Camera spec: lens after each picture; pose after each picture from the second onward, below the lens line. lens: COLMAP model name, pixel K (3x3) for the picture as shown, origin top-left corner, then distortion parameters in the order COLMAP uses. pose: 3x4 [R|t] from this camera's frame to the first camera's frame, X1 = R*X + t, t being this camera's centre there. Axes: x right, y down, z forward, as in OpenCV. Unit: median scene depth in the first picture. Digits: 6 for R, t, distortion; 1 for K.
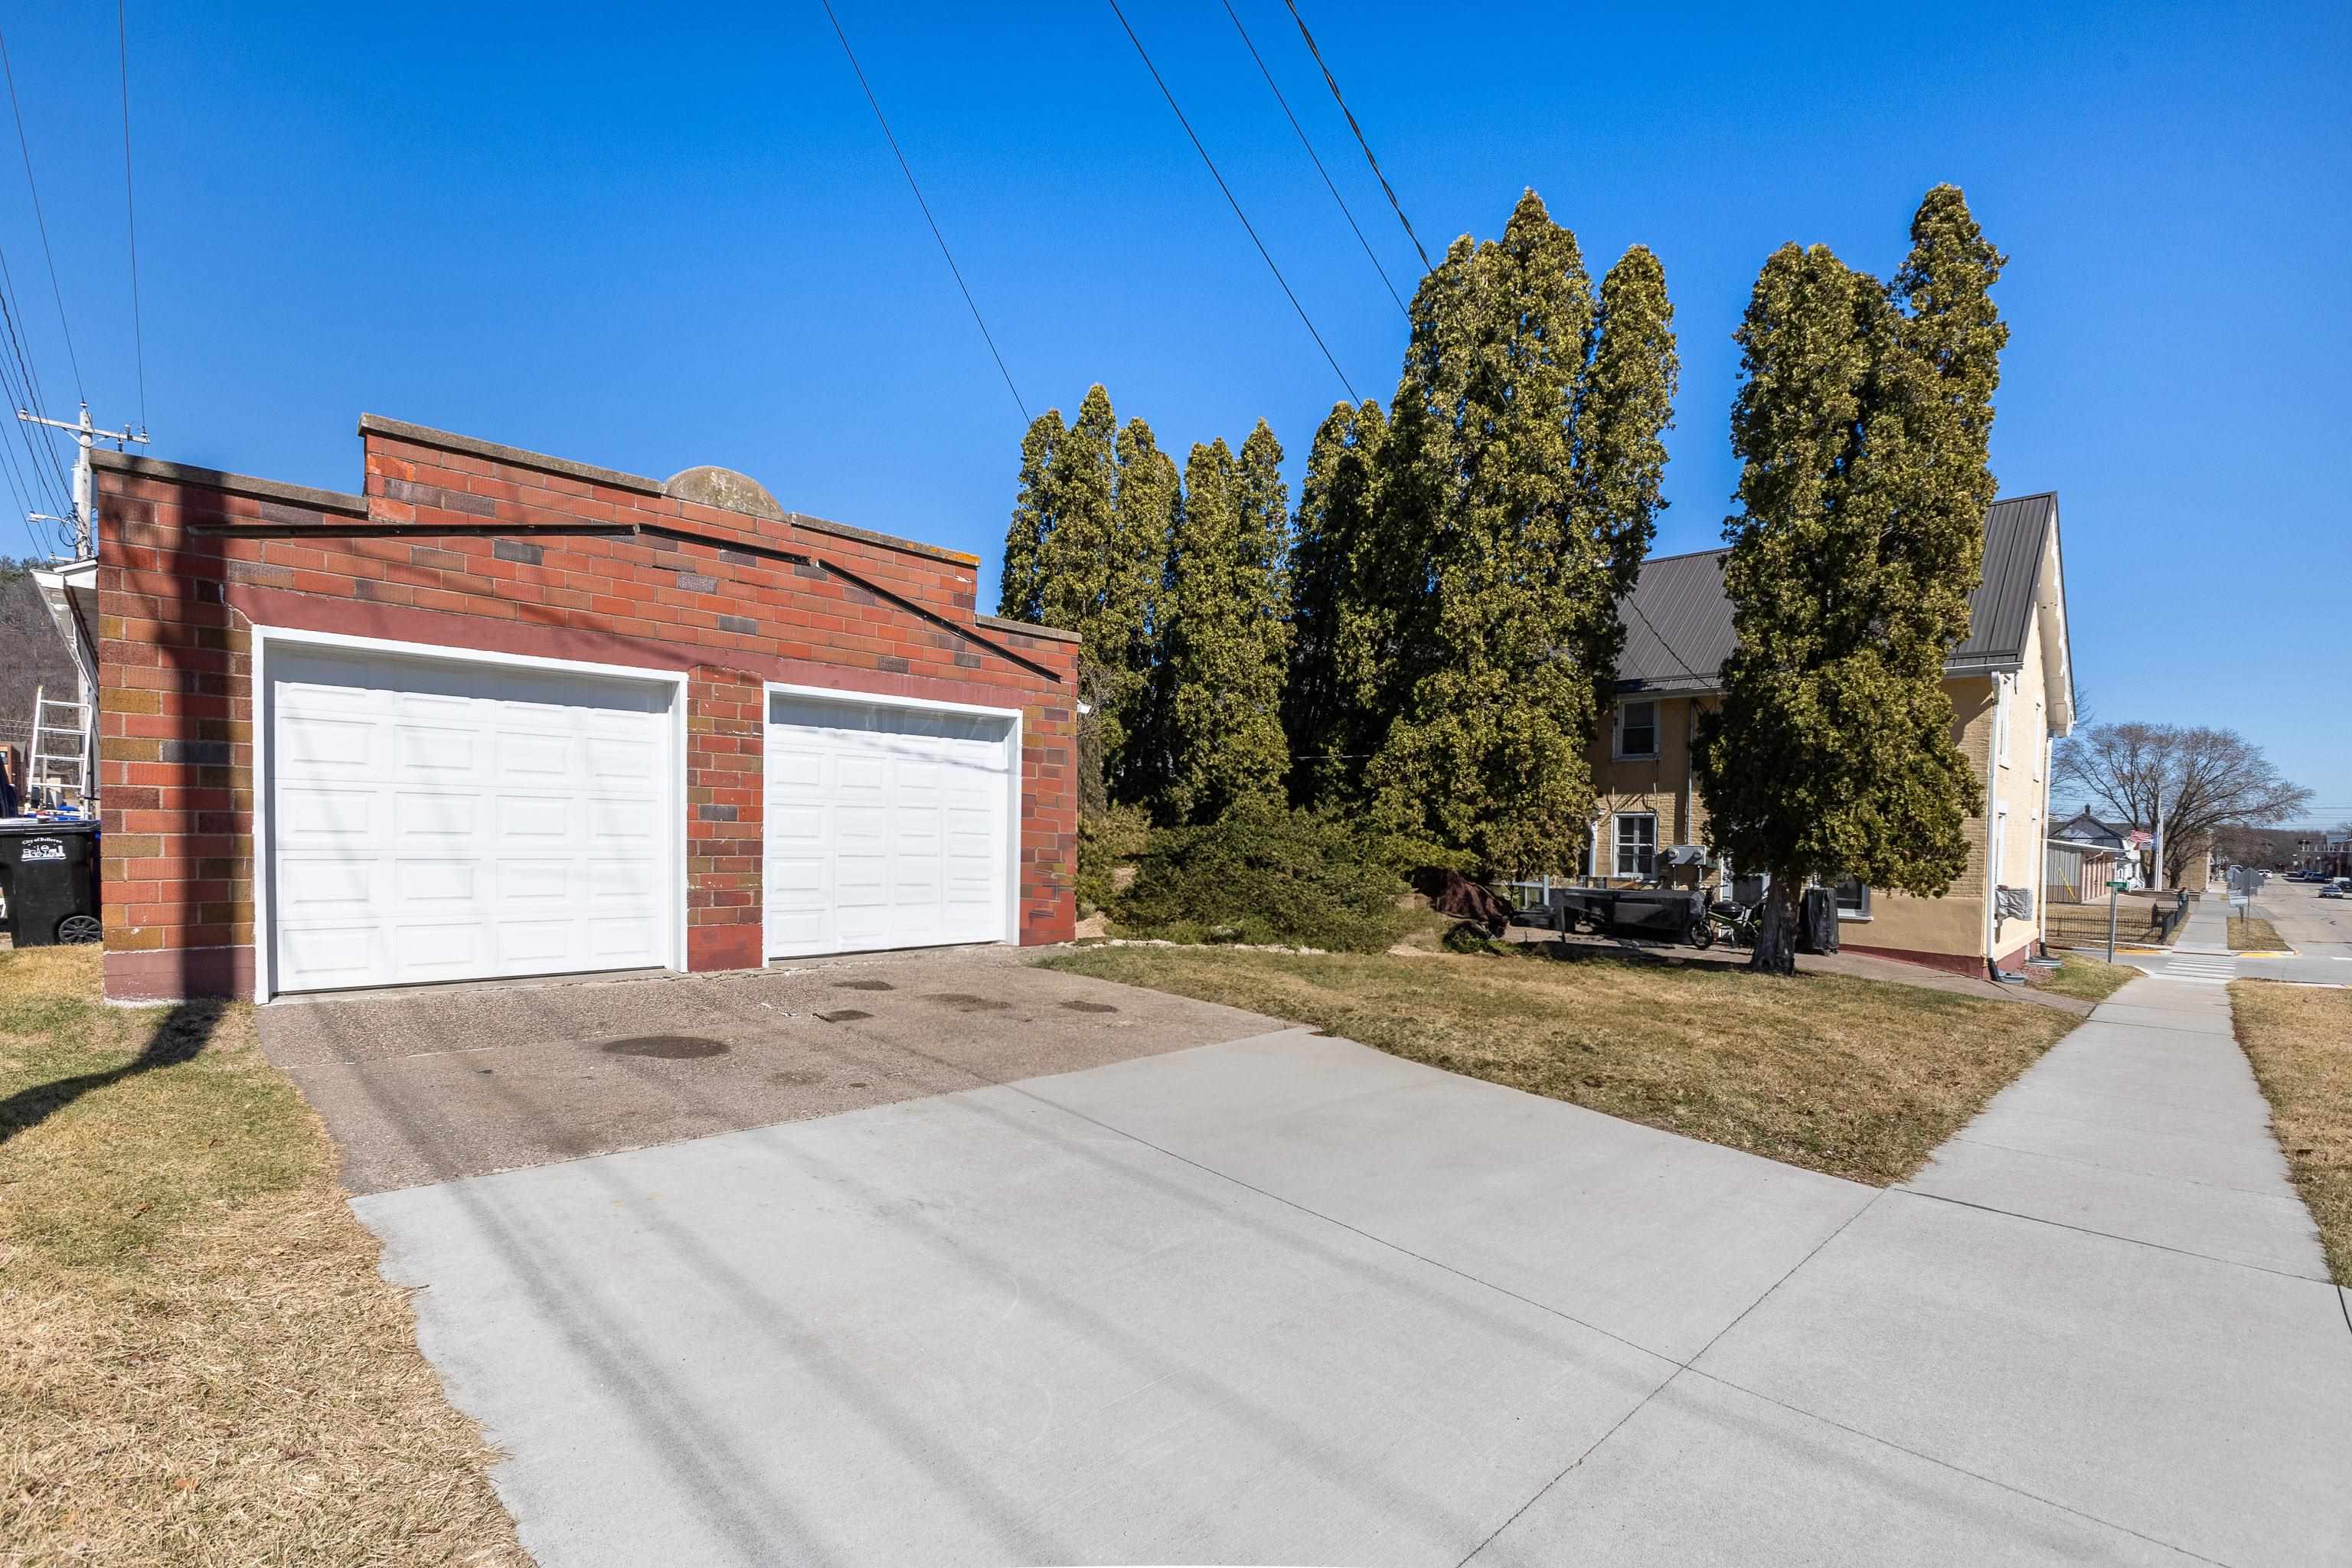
lens RADIAL K [[1054.9, 0, 1131.3], [0, 1054.9, 818.6], [0, 0, 1]] dist [-0.016134, -0.000087]
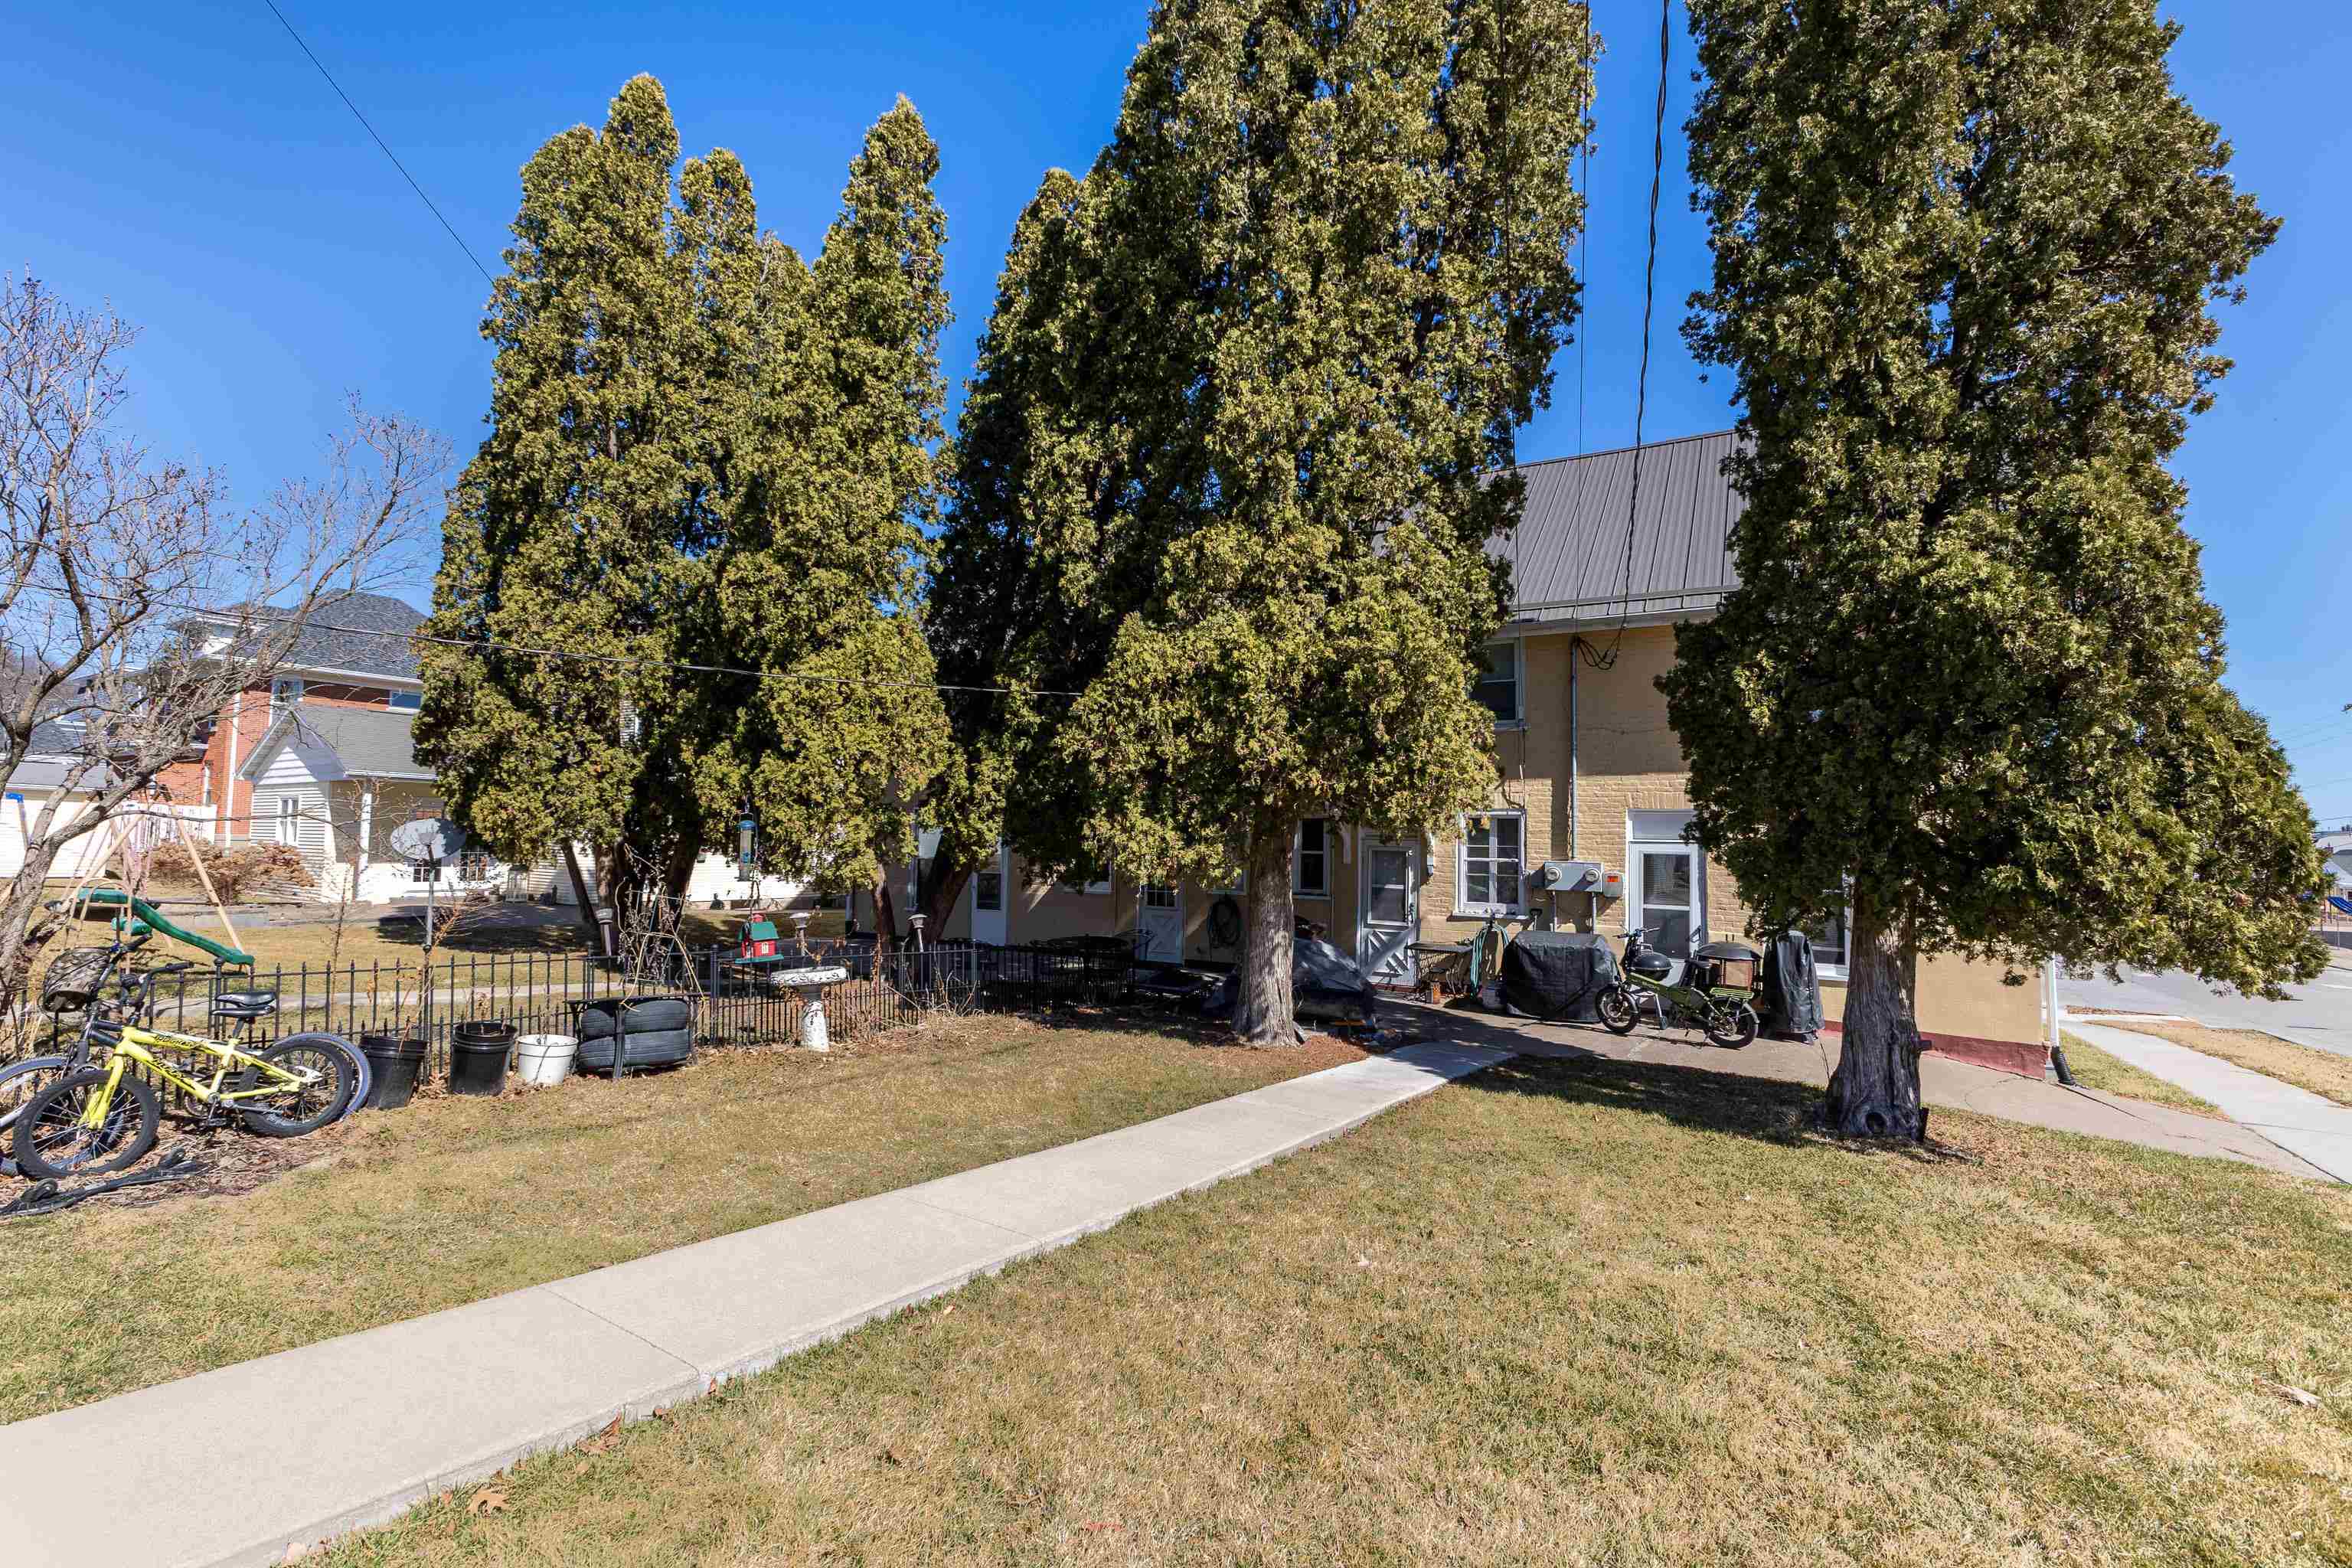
lens RADIAL K [[1012.2, 0, 1083.9], [0, 1012.2, 757.5], [0, 0, 1]] dist [-0.020937, 0.000092]
pose [[0.982712, 0.020983, 0.183951, 0.142585], [-0.009495, 0.997961, -0.063108, 0.004258], [-0.184900, 0.060271, 0.980907, 0.535095]]
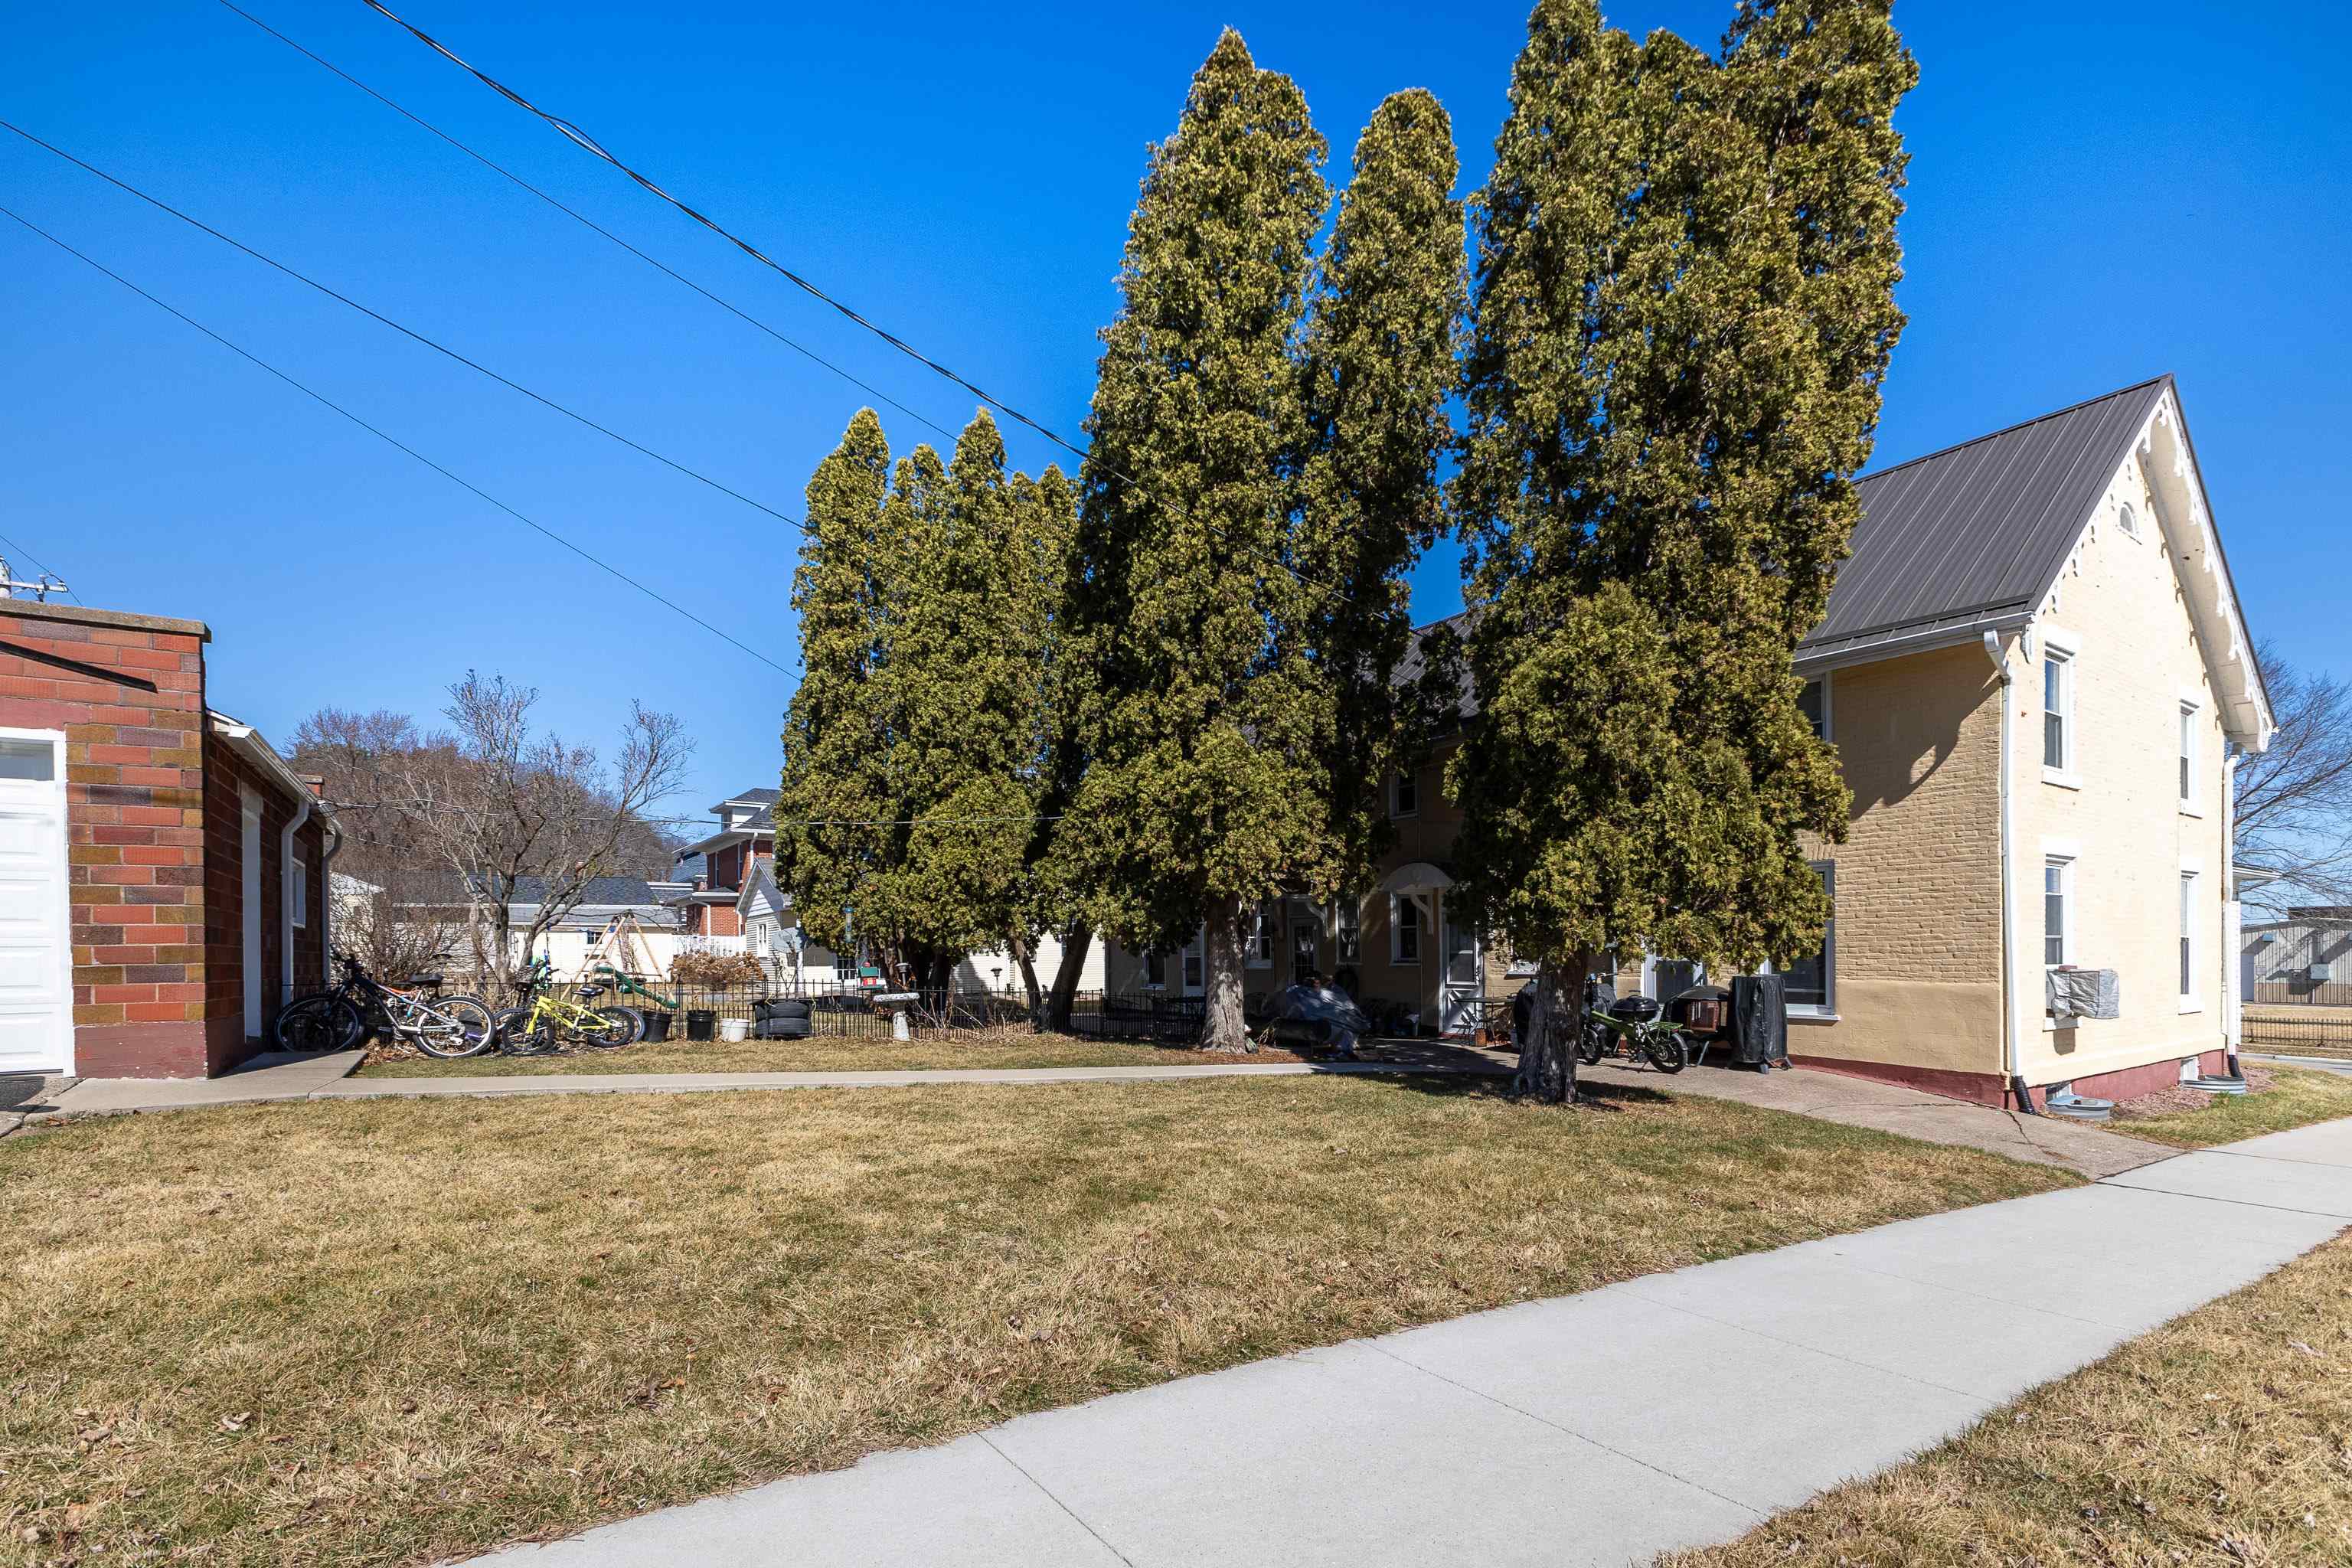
lens RADIAL K [[1035.9, 0, 1172.6], [0, 1035.9, 930.4], [0, 0, 1]] dist [0.002668, -0.015132]
pose [[0.979897, -0.031866, -0.196944, 0.458845], [0.029774, 0.999464, -0.013577, 0.038772], [0.197271, 0.007440, 0.980321, 0.282764]]
